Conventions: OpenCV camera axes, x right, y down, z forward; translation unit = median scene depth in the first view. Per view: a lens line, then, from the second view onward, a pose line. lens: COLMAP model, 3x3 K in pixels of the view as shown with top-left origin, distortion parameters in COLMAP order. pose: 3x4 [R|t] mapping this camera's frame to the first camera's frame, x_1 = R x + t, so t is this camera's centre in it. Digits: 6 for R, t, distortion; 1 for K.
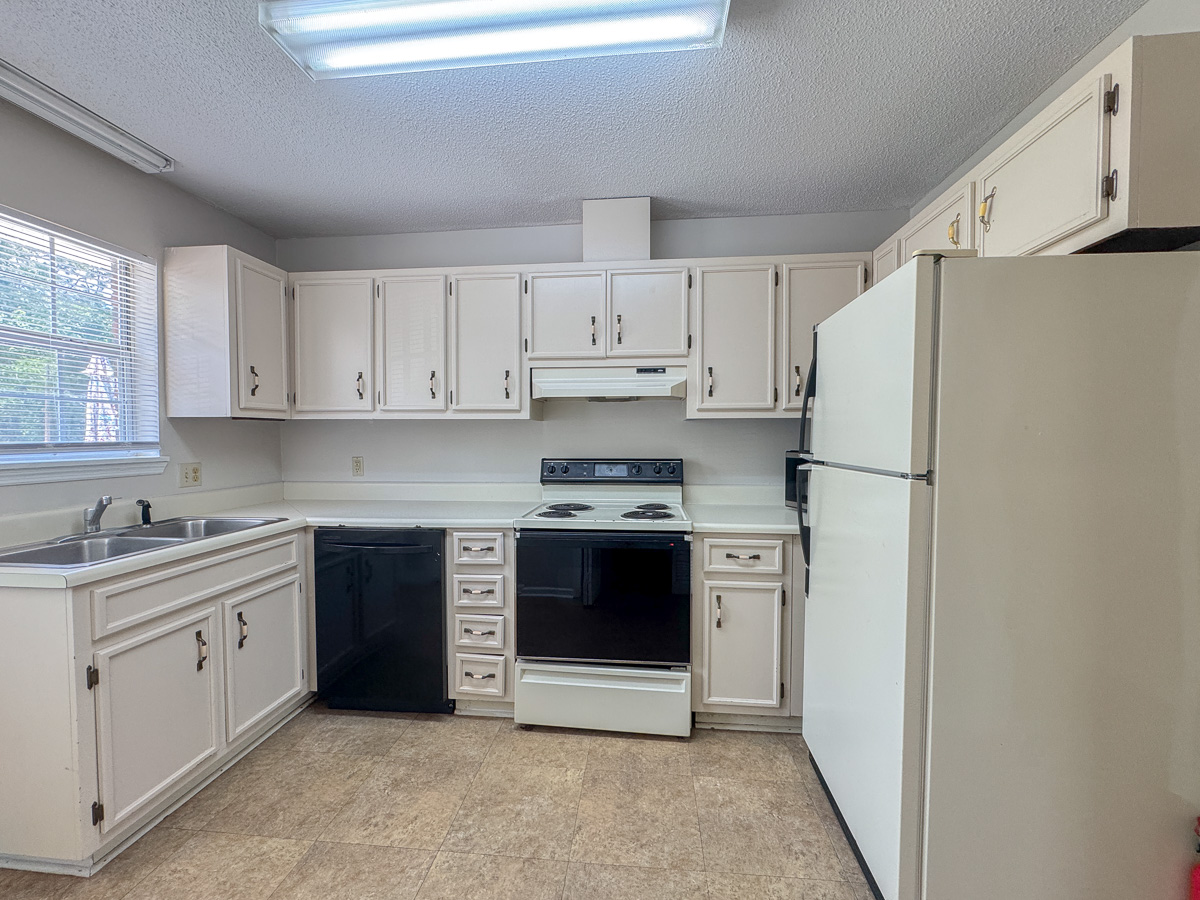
lens RADIAL K [[484.1, 0, 600.0], [0, 484.1, 450.0], [0, 0, 1]] dist [0.000108, 0.000010]
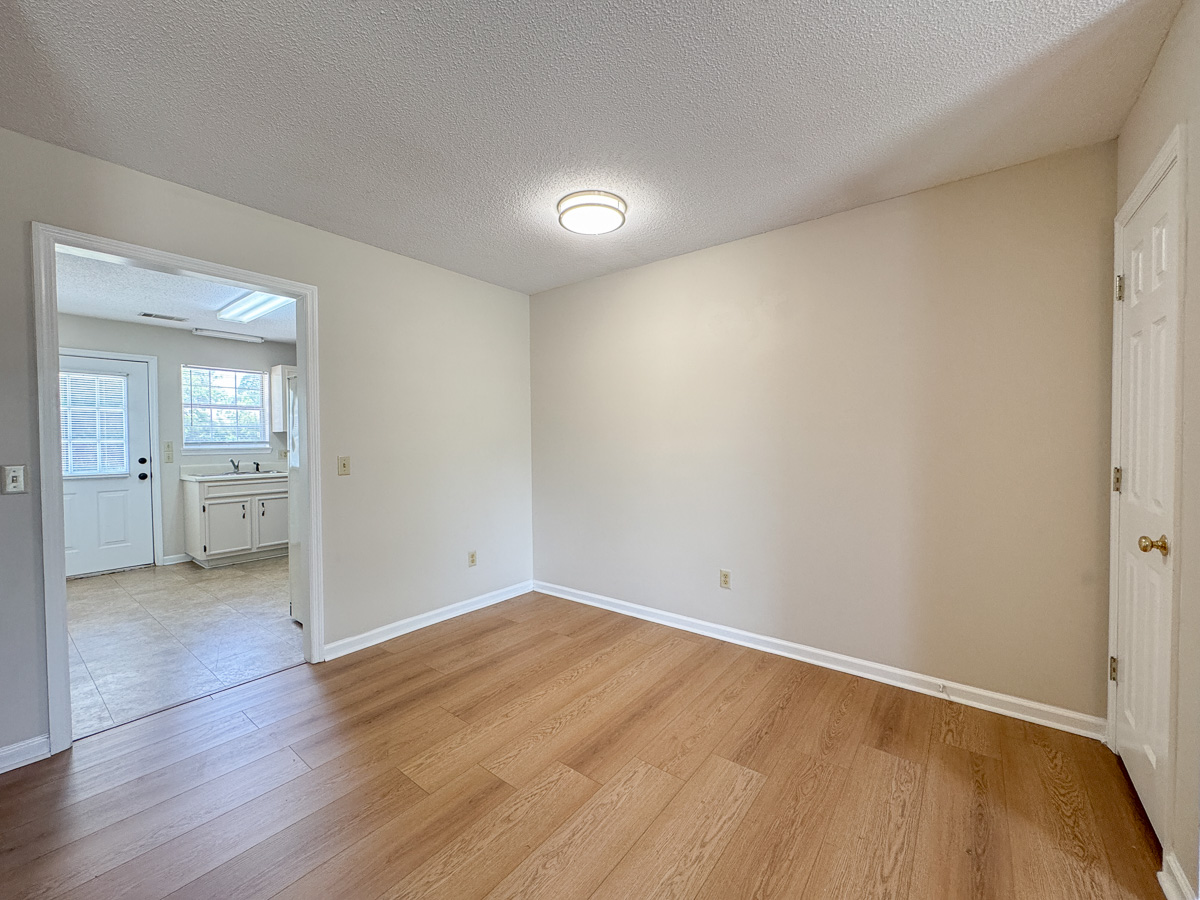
lens RADIAL K [[474.0, 0, 600.0], [0, 474.0, 450.0], [0, 0, 1]] dist [-0.000072, 0.000003]
pose [[0.846602, 0.004960, -0.532204, 3.040564], [-0.005682, 0.999984, 0.000281, 0.029867], [0.532197, 0.002786, 0.846616, -0.349179]]
